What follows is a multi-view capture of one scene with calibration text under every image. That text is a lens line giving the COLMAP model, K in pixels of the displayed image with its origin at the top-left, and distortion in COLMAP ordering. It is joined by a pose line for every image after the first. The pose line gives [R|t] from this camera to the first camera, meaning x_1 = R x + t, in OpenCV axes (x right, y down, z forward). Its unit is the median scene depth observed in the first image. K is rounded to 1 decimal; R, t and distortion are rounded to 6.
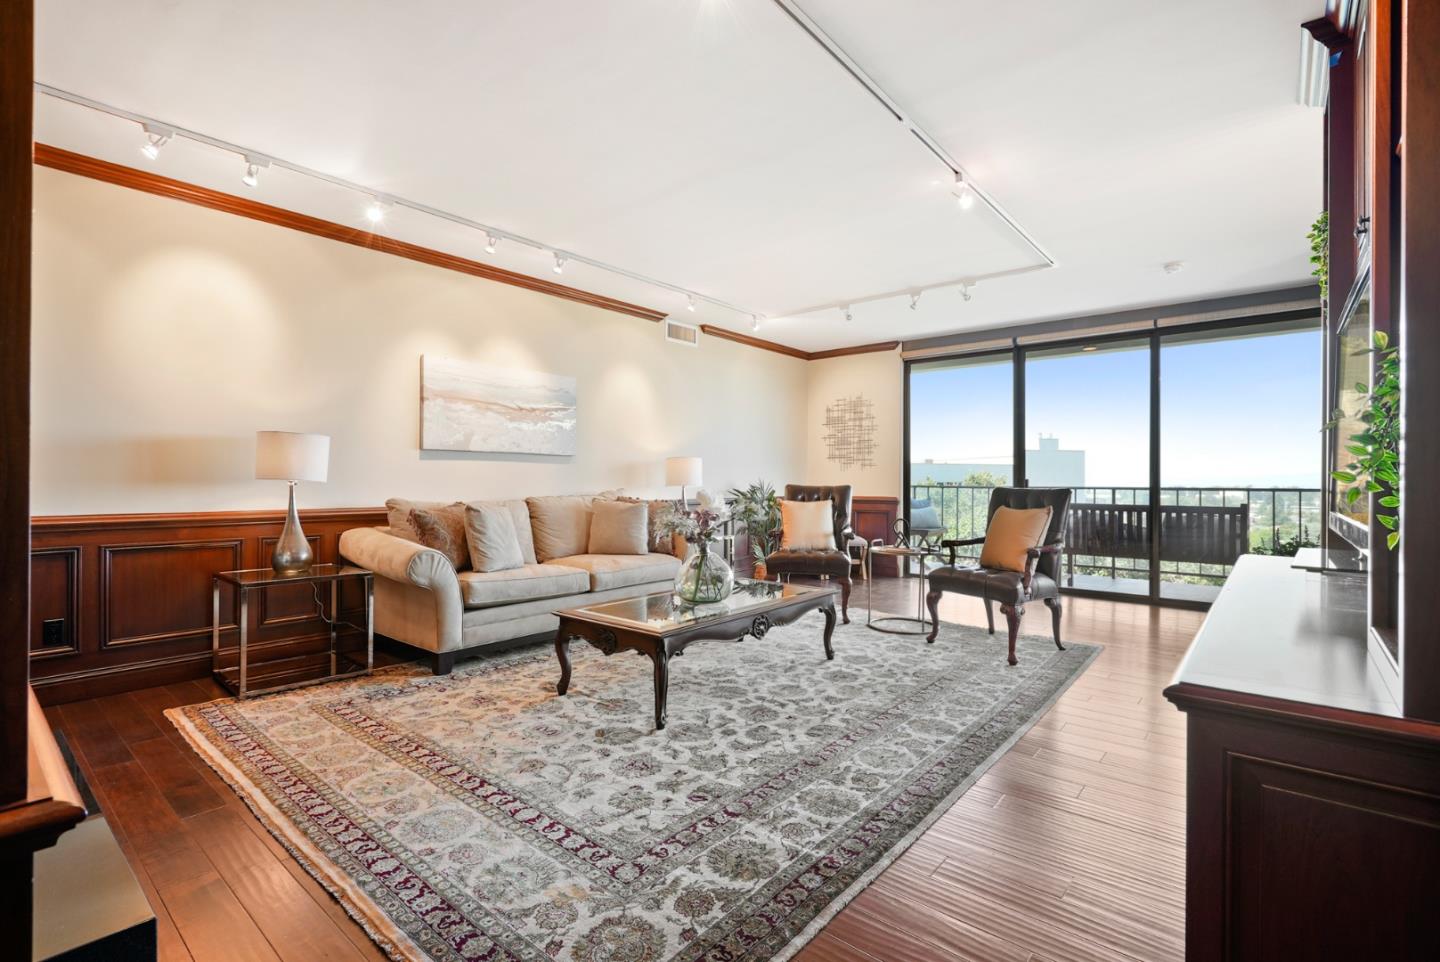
lens RADIAL K [[665.4, 0, 714.9], [0, 665.4, 482.4], [0, 0, 1]] dist [0.000473, 0.000128]
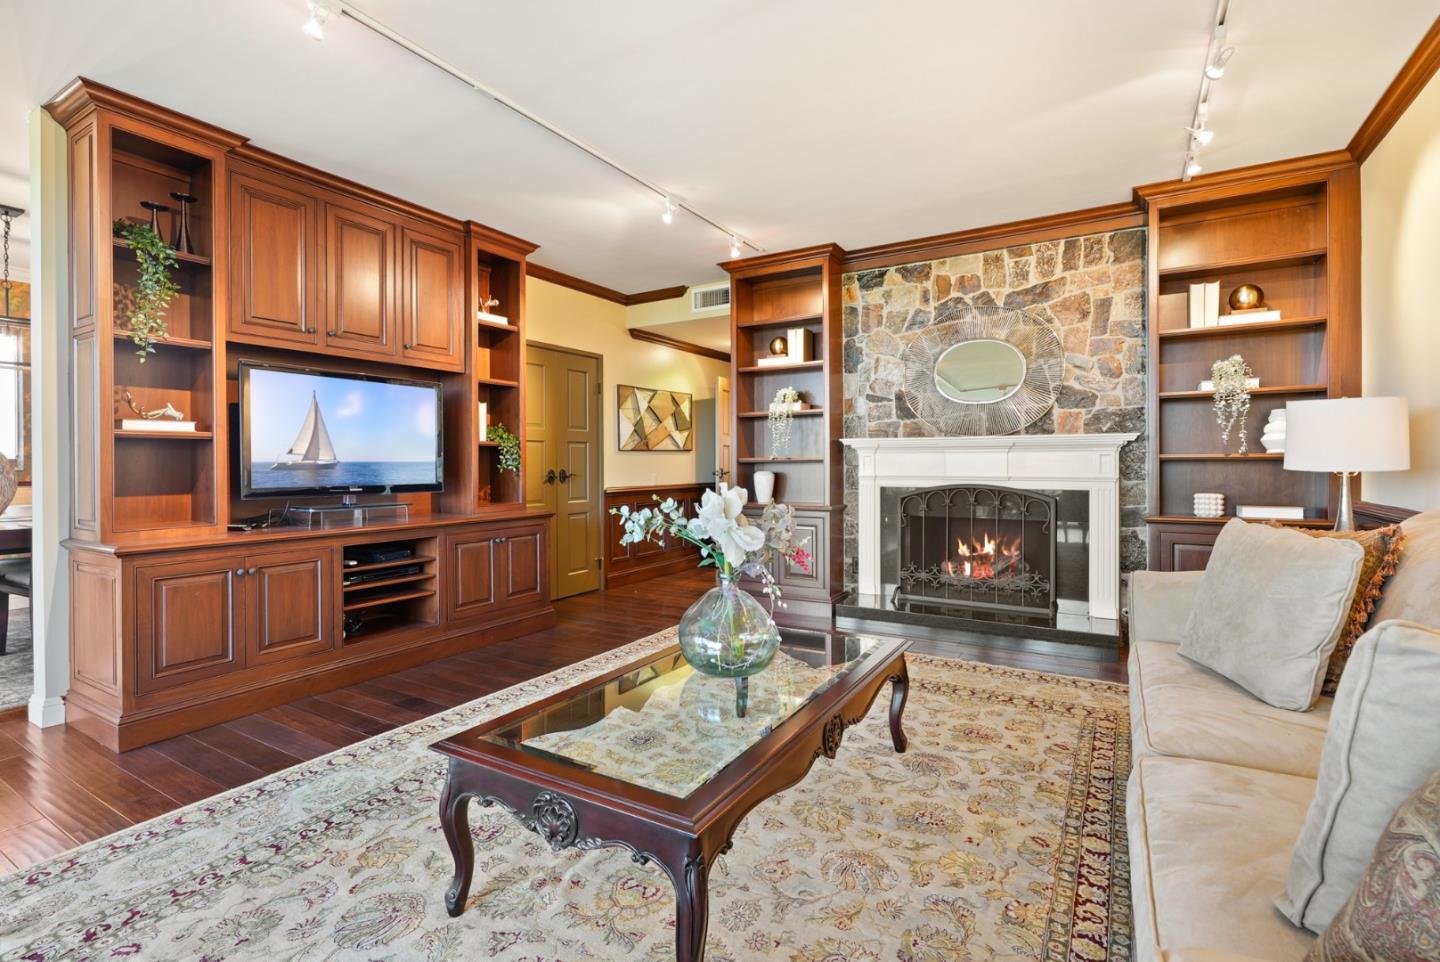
lens RADIAL K [[665.4, 0, 723.6], [0, 665.4, 471.9], [0, 0, 1]] dist [0.000473, 0.000128]
pose [[-0.987366, 0.004183, -0.158403, 0.090750], [0.002987, 0.999965, 0.007791, -0.006948], [0.158430, 0.007220, -0.987344, 1.757222]]
